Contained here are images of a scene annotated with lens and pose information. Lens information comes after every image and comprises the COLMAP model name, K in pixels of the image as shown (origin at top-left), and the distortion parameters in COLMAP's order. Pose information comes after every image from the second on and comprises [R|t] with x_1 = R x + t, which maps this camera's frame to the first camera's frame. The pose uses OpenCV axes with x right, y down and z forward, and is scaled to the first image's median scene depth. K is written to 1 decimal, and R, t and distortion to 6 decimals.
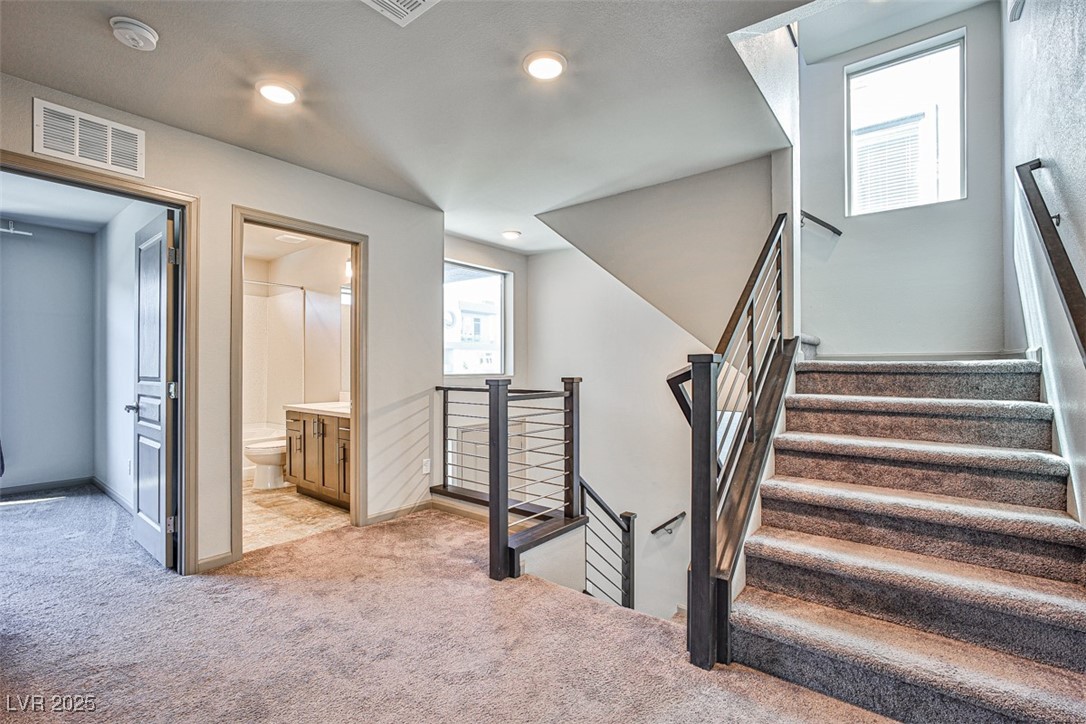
lens RADIAL K [[491.9, 0, 543.5], [0, 491.9, 364.9], [0, 0, 1]] dist [-0.009523, 0.000559]
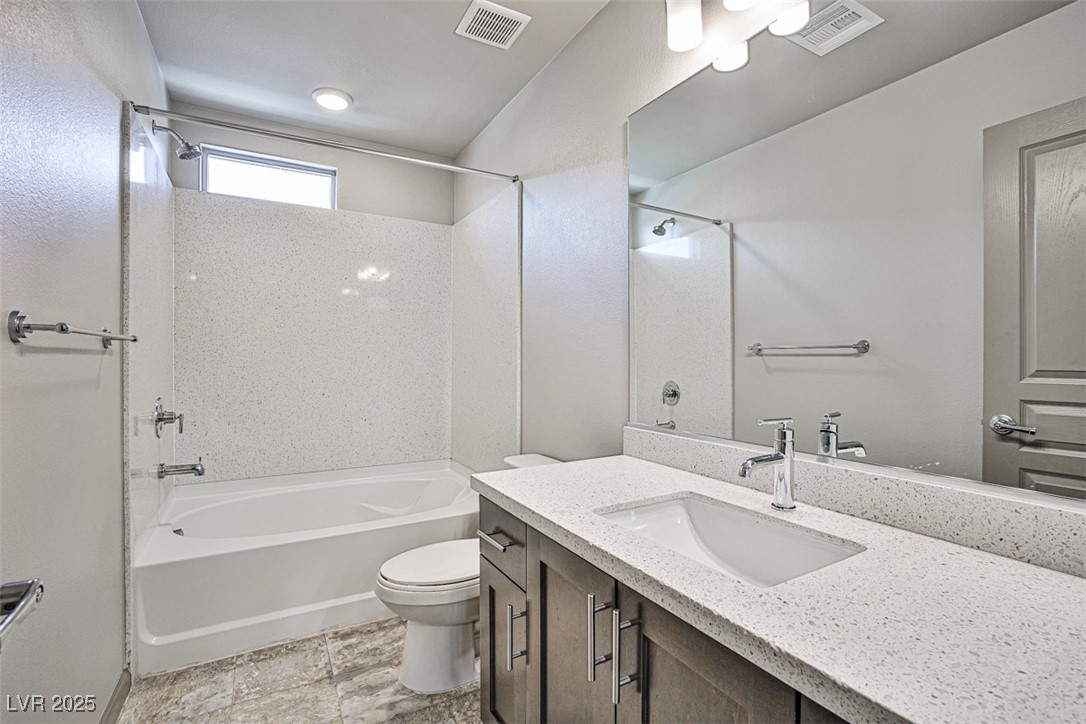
lens RADIAL K [[492.7, 0, 542.4], [0, 492.7, 362.2], [0, 0, 1]] dist [-0.003202, 0.000241]
pose [[0.933136, 0.005832, -0.359476, -0.359882], [-0.003941, 0.999974, 0.005993, 0.009651], [0.359501, -0.004176, 0.933135, 0.691582]]
